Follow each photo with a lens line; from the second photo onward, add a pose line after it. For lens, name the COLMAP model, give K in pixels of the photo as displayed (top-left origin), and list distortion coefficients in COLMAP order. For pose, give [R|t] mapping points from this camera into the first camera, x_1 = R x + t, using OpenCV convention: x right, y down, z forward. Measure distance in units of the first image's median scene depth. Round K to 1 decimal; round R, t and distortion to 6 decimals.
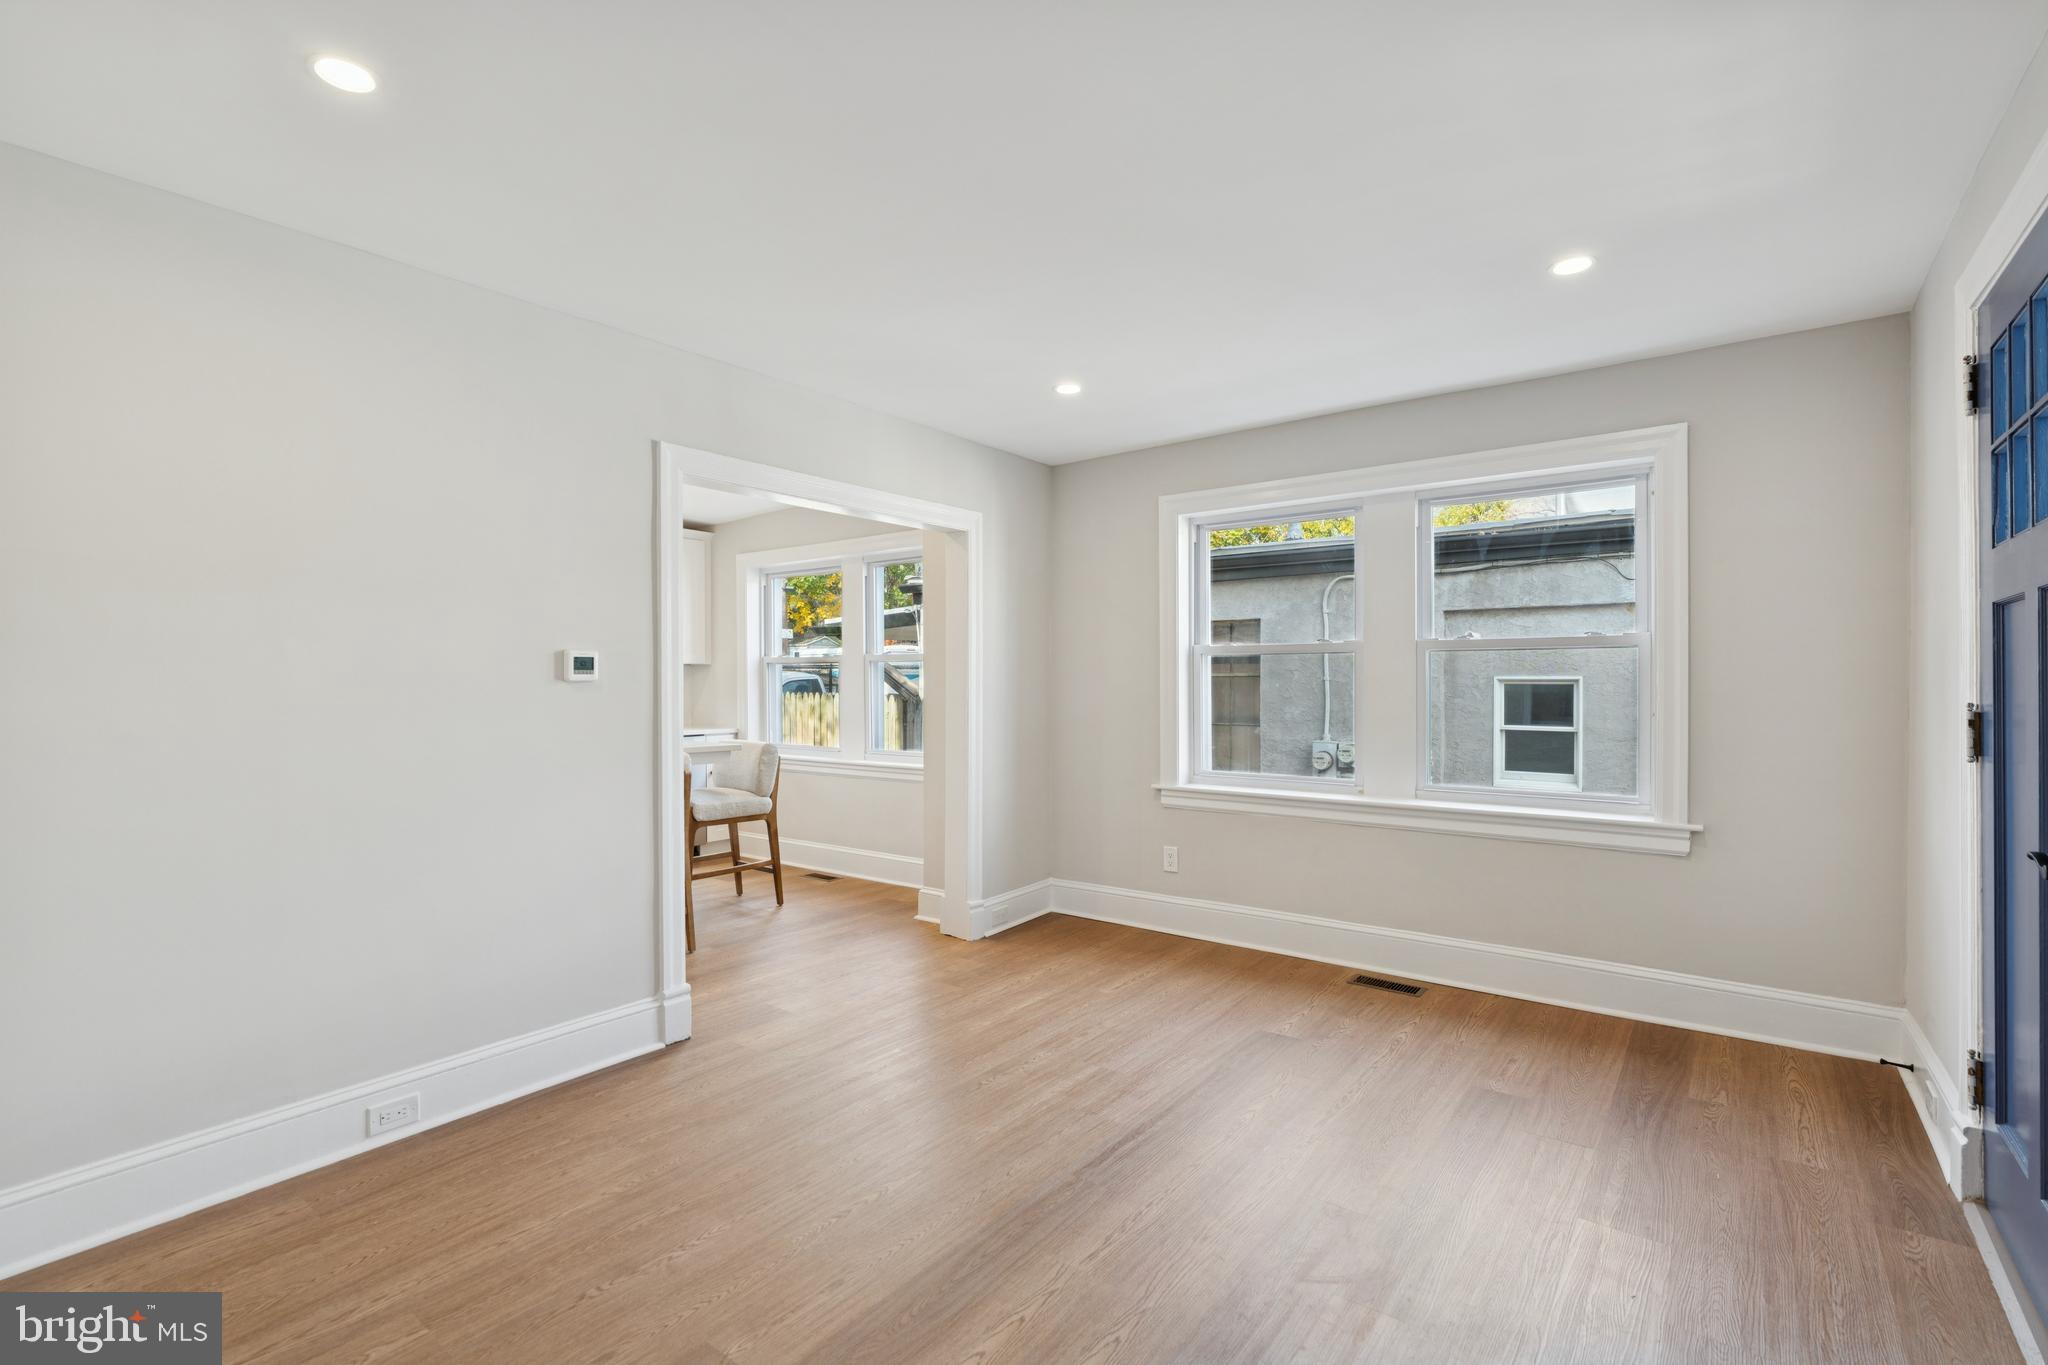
lens RADIAL K [[935.1, 0, 1015.5], [0, 935.1, 669.8], [0, 0, 1]] dist [-0.002350, 0.000280]
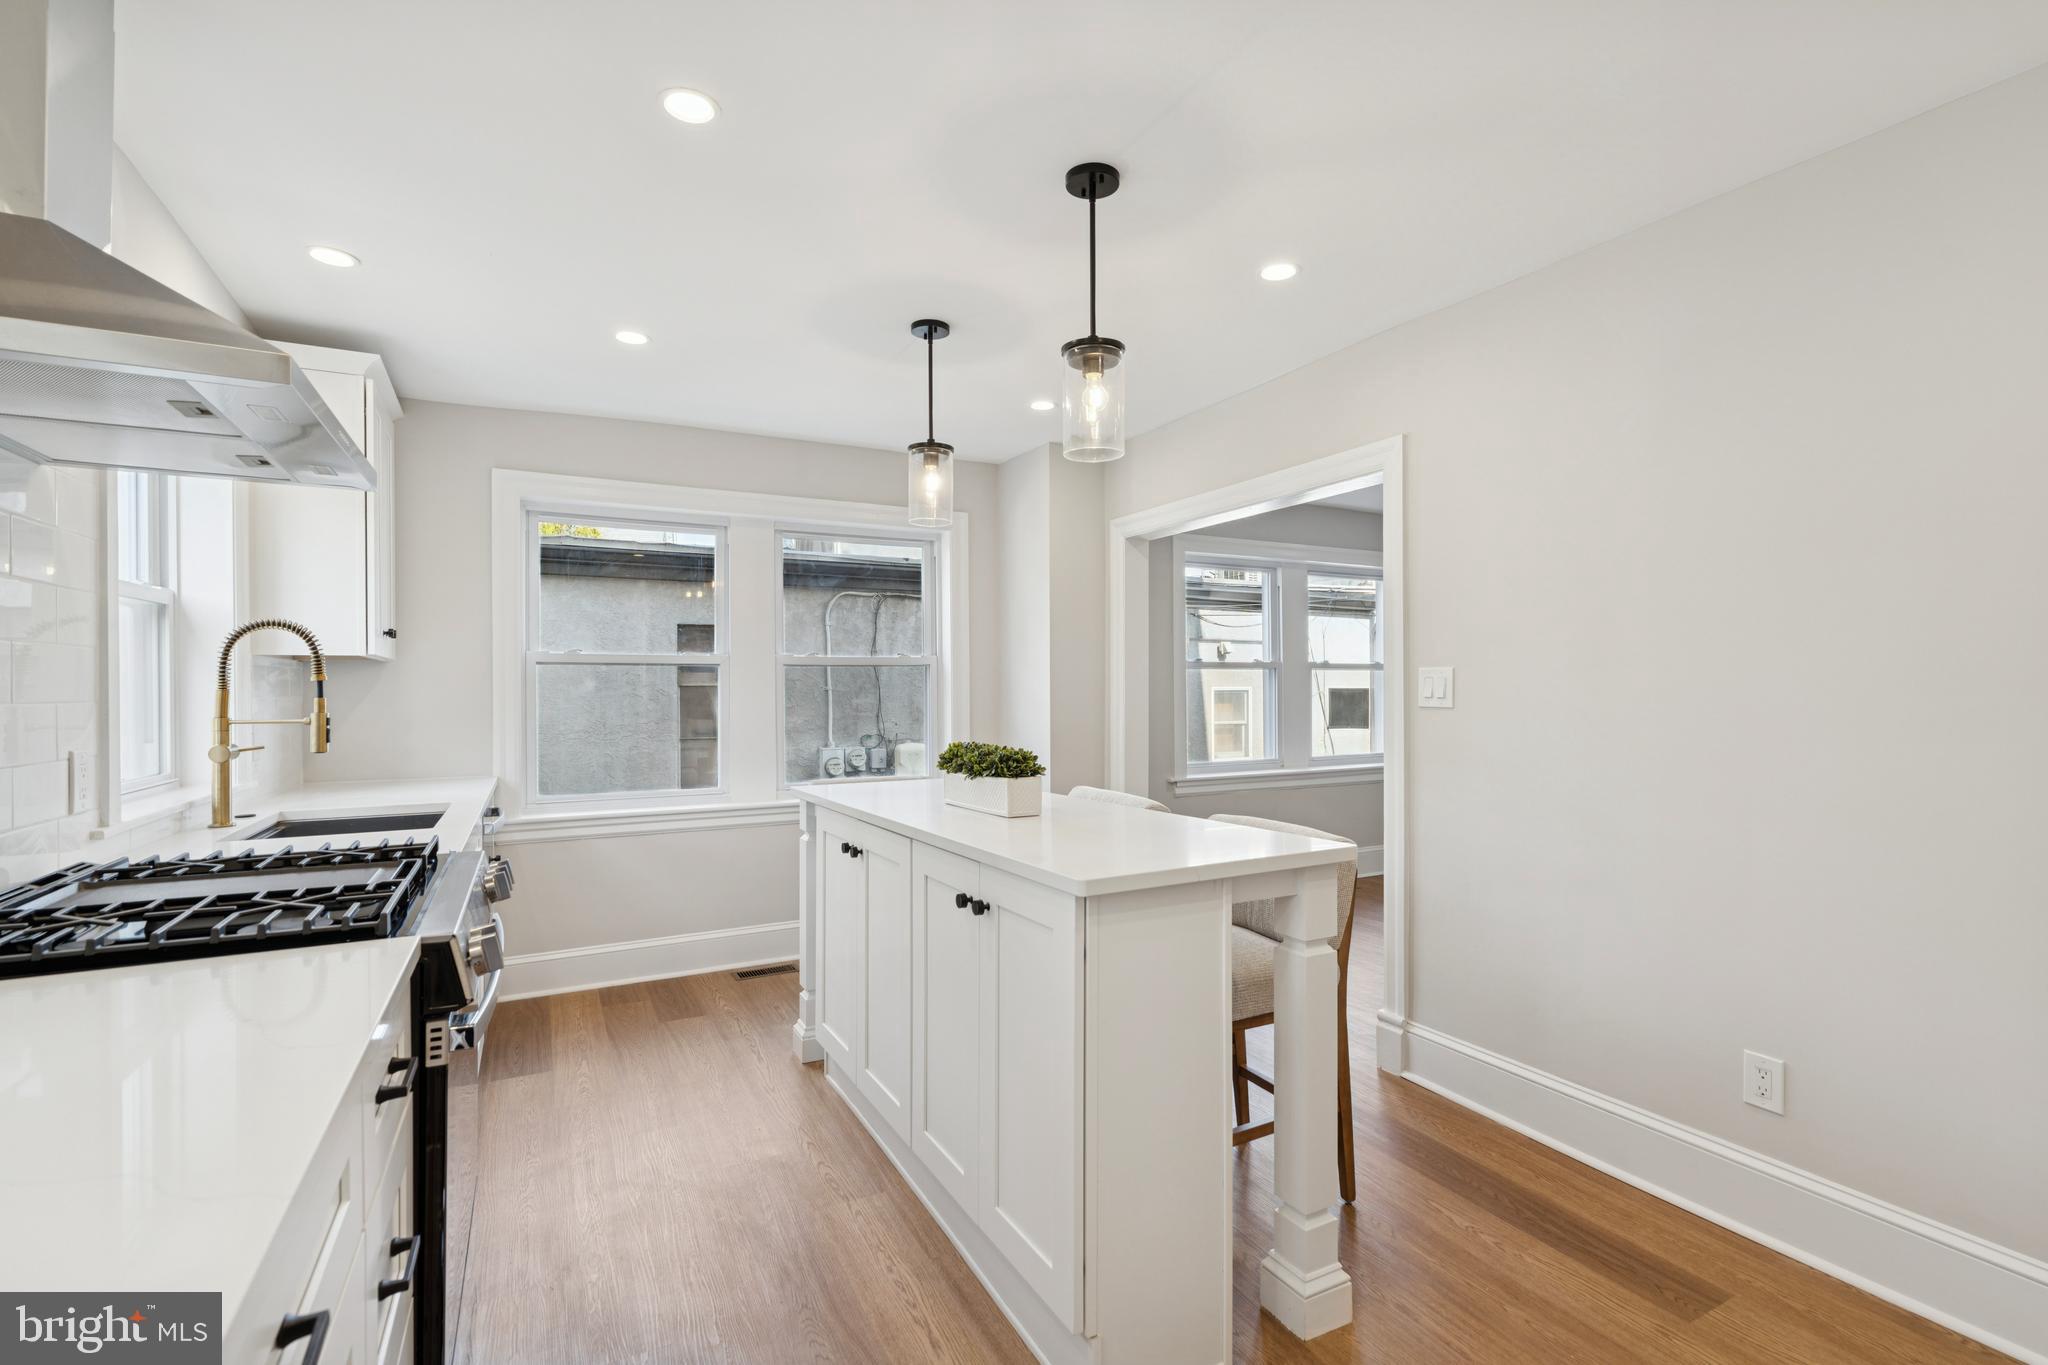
lens RADIAL K [[935.1, 0, 1009.4], [0, 935.1, 691.2], [0, 0, 1]] dist [-0.002350, 0.000280]
pose [[0.424504, -0.001880, 0.905424, -0.444567], [-0.005653, 0.999973, 0.004727, 0.005263], [-0.905409, -0.007126, 0.424482, 0.282150]]
